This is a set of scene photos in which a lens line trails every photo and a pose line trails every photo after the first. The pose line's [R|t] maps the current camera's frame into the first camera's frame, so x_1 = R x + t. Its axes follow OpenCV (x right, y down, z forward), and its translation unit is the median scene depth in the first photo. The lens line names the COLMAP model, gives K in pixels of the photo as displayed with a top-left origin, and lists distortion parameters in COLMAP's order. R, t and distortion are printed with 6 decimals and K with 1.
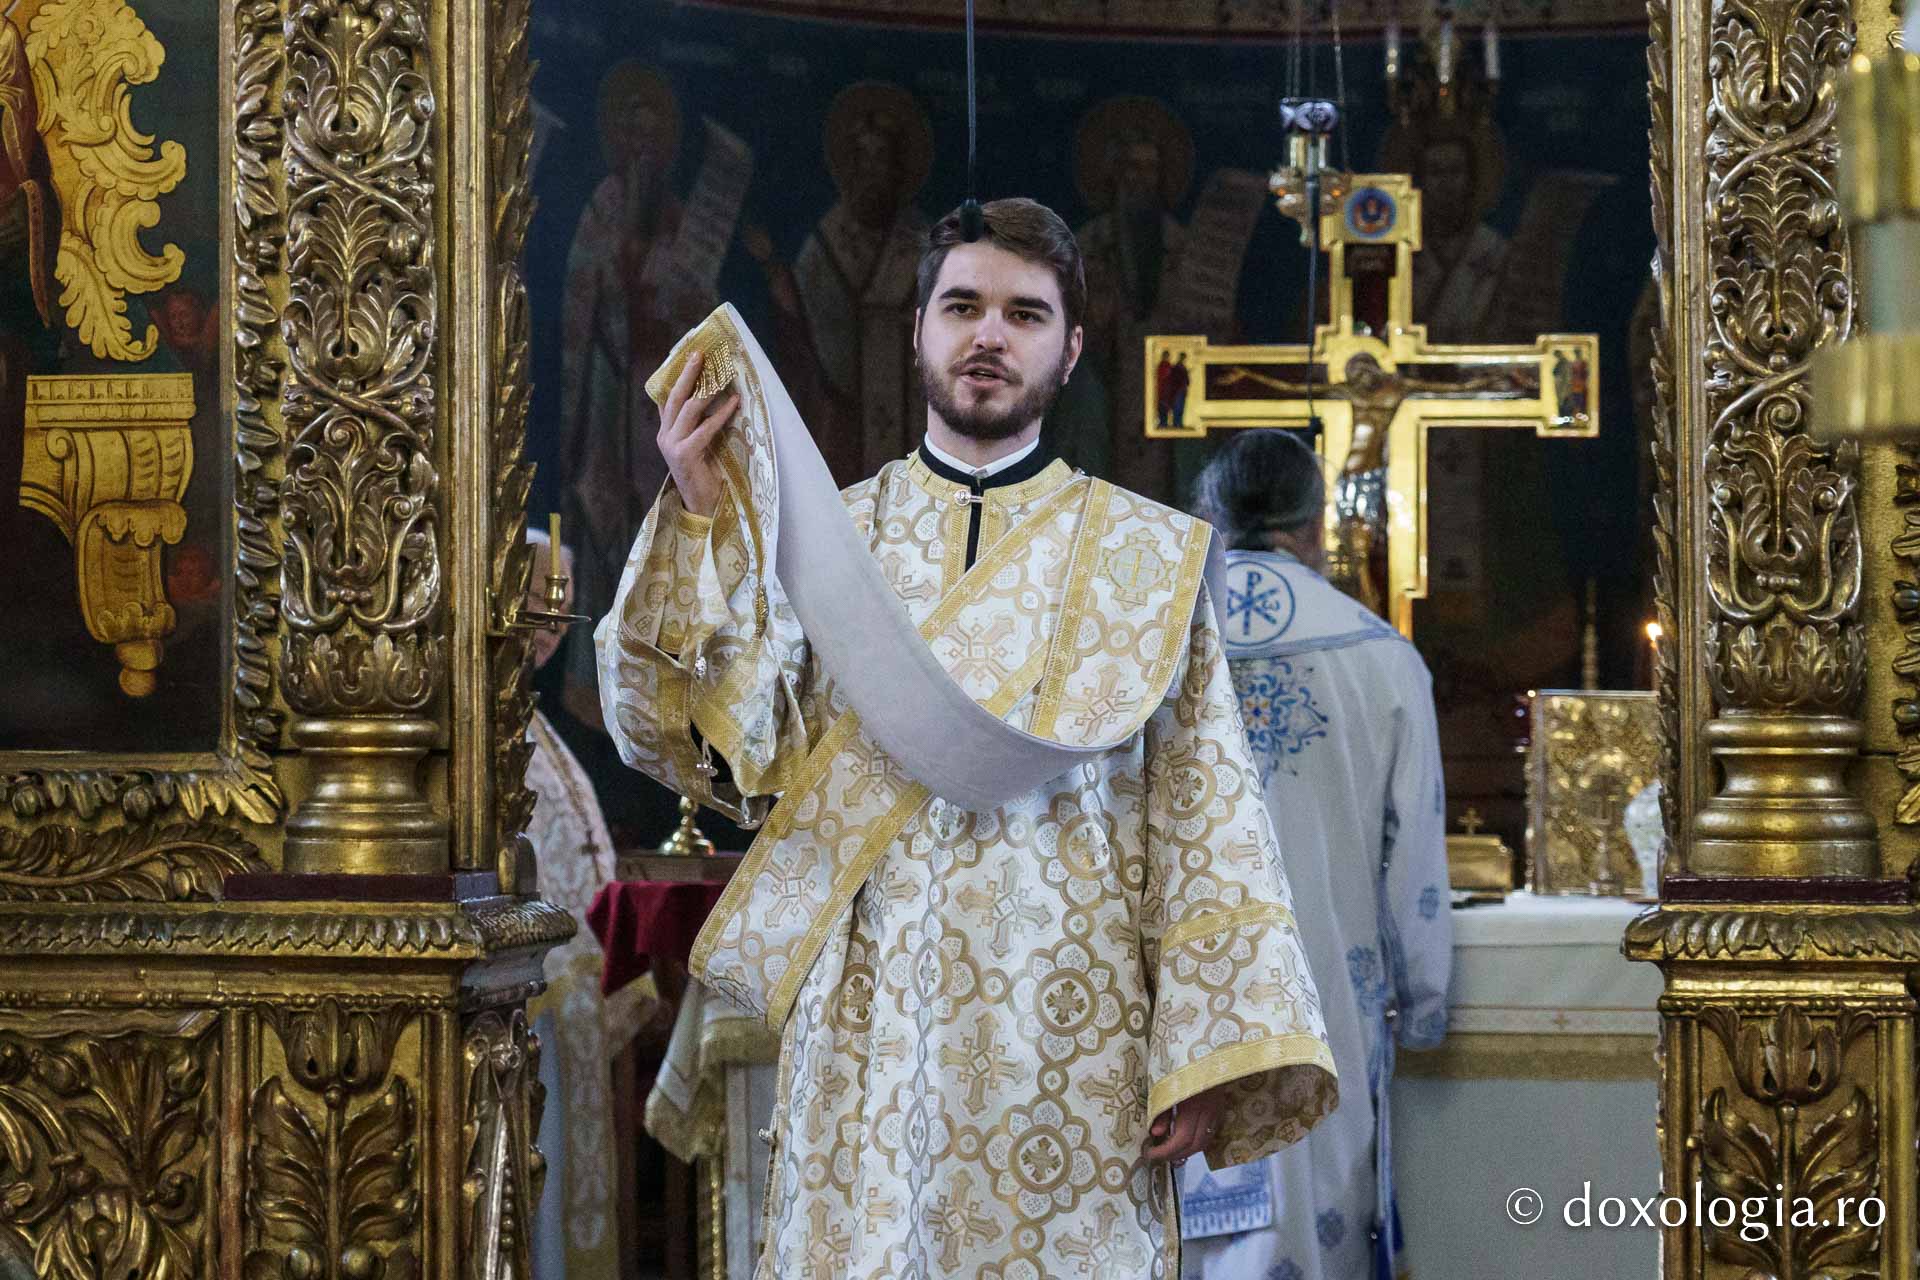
lens RADIAL K [[5047.6, 0, 960.0], [0, 5047.6, 640.0], [0, 0, 1]] dist [0.063668, 0.164620]
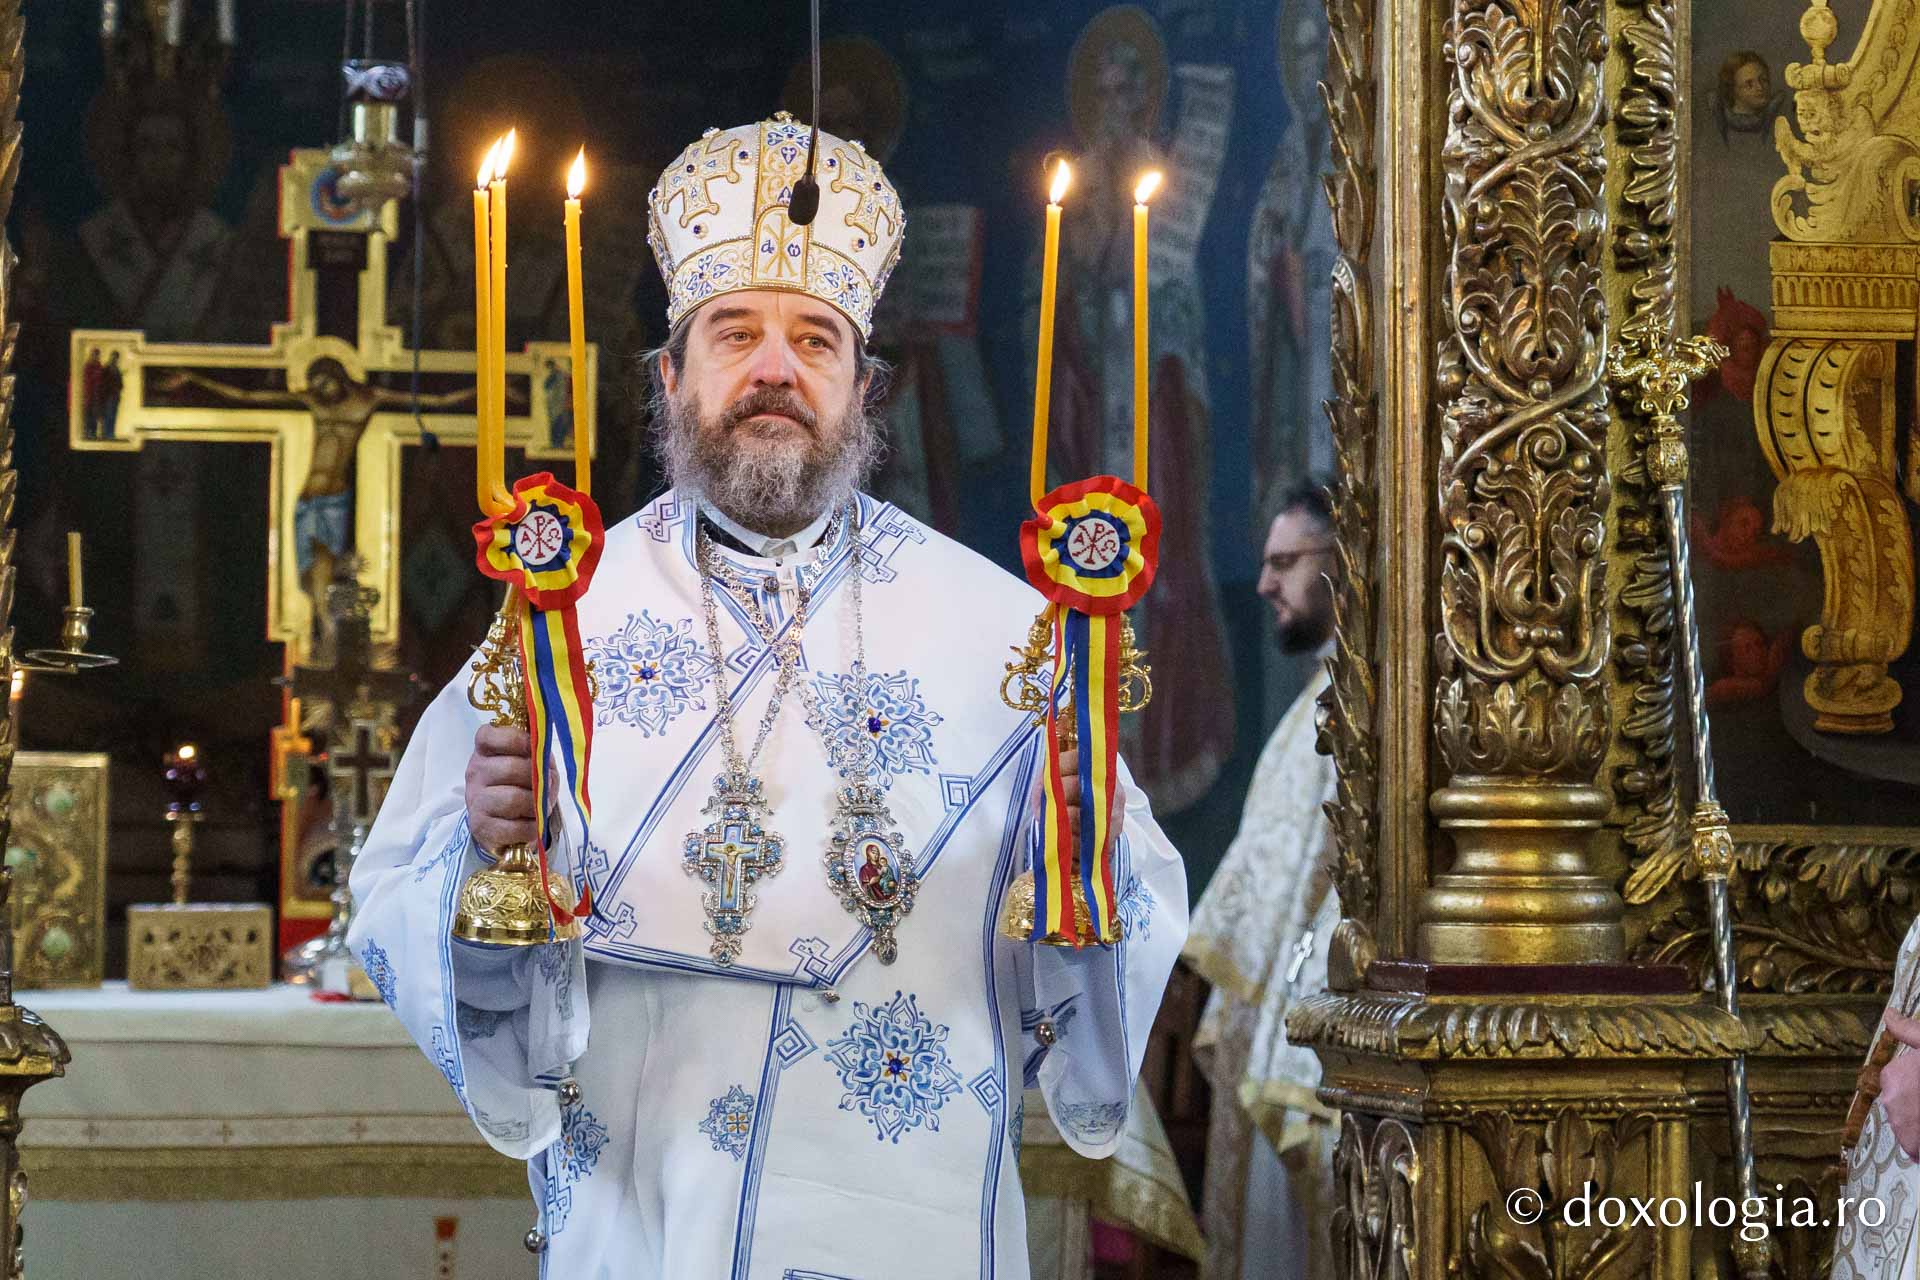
lens RADIAL K [[5765.1, 0, 960.0], [0, 5765.1, 640.0], [0, 0, 1]] dist [0.040229, 0.770907]
pose [[0.949792, 0.011095, 0.312684, -0.253254], [-0.008433, 0.999916, -0.009862, 0.000429], [-0.312767, 0.006730, 0.949806, 0.062594]]
